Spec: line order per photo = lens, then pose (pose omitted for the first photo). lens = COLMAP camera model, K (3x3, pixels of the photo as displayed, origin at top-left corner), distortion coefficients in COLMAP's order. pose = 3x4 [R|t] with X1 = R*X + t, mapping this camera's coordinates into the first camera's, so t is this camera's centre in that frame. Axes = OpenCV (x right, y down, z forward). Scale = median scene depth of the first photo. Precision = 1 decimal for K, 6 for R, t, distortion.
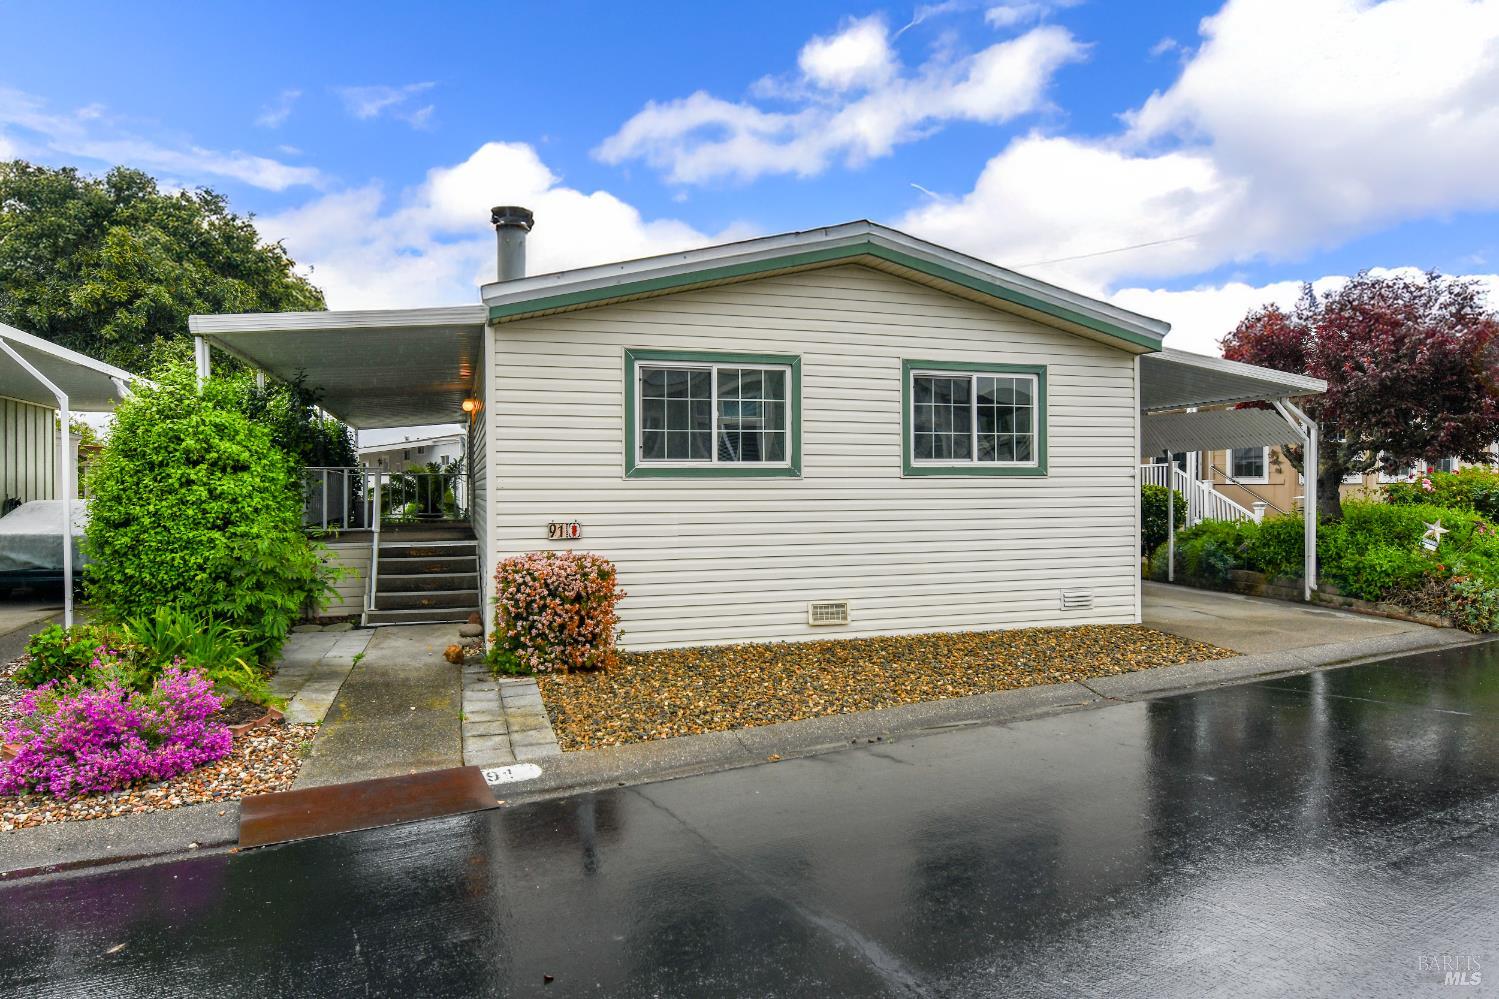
lens RADIAL K [[697.0, 0, 746.1], [0, 697.0, 493.1], [0, 0, 1]] dist [-0.000510, -0.000080]
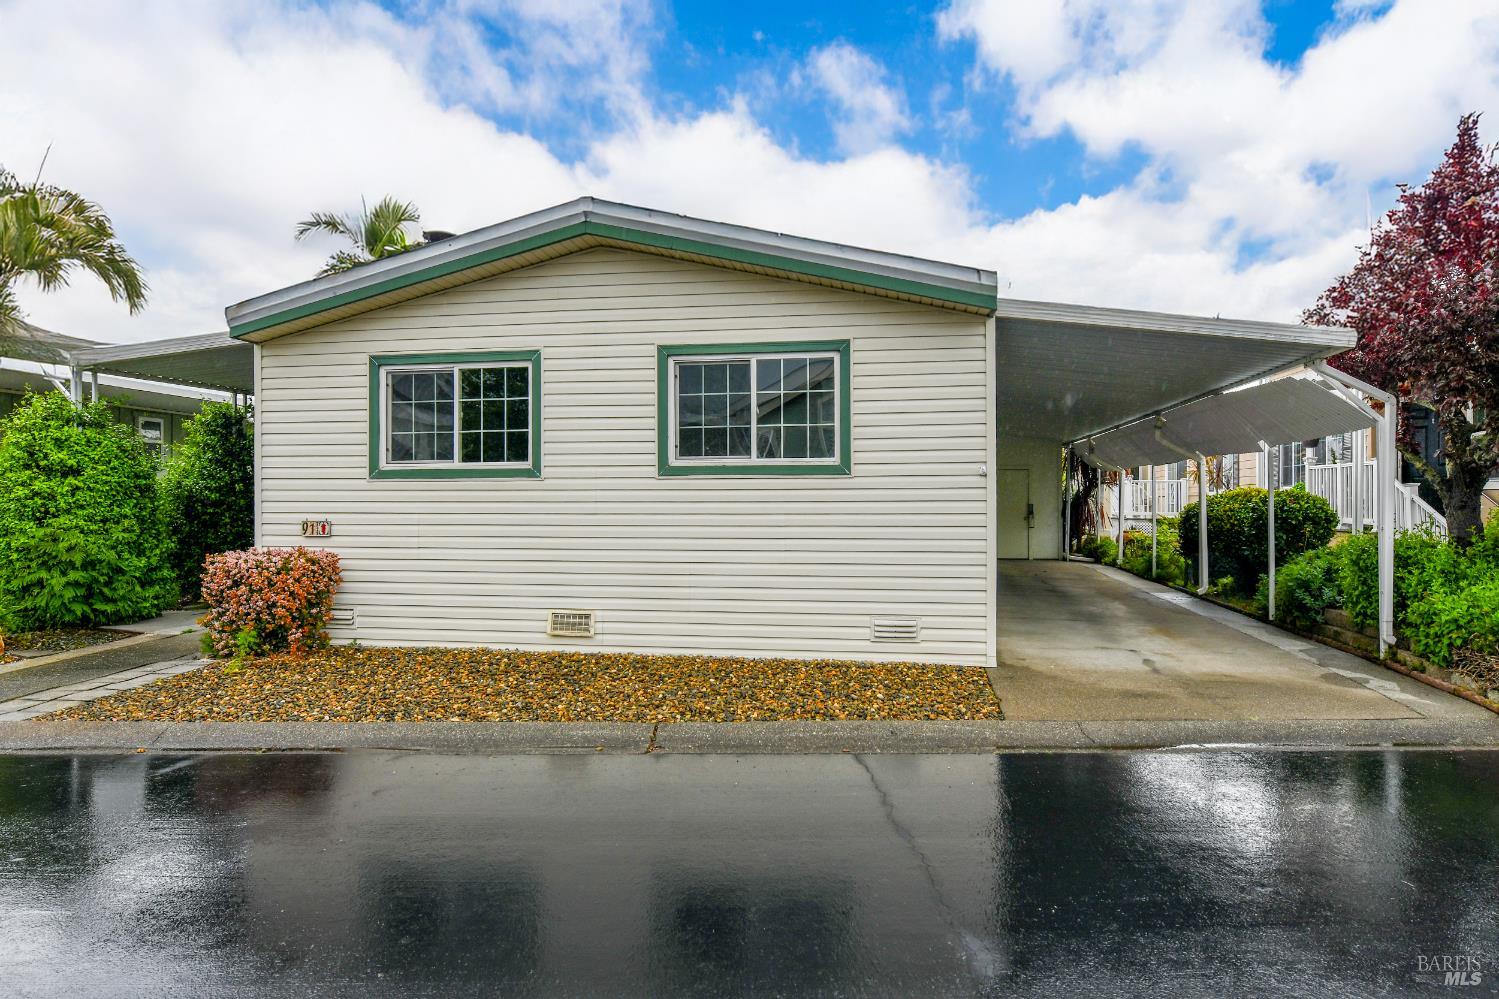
lens RADIAL K [[697.0, 0, 748.7], [0, 697.0, 502.9], [0, 0, 1]] dist [-0.000510, -0.000080]
pose [[0.930531, 0.005552, -0.366172, 0.688698], [-0.005155, 0.999985, 0.002062, 0.007655], [0.366178, -0.000031, 0.930545, 0.219669]]
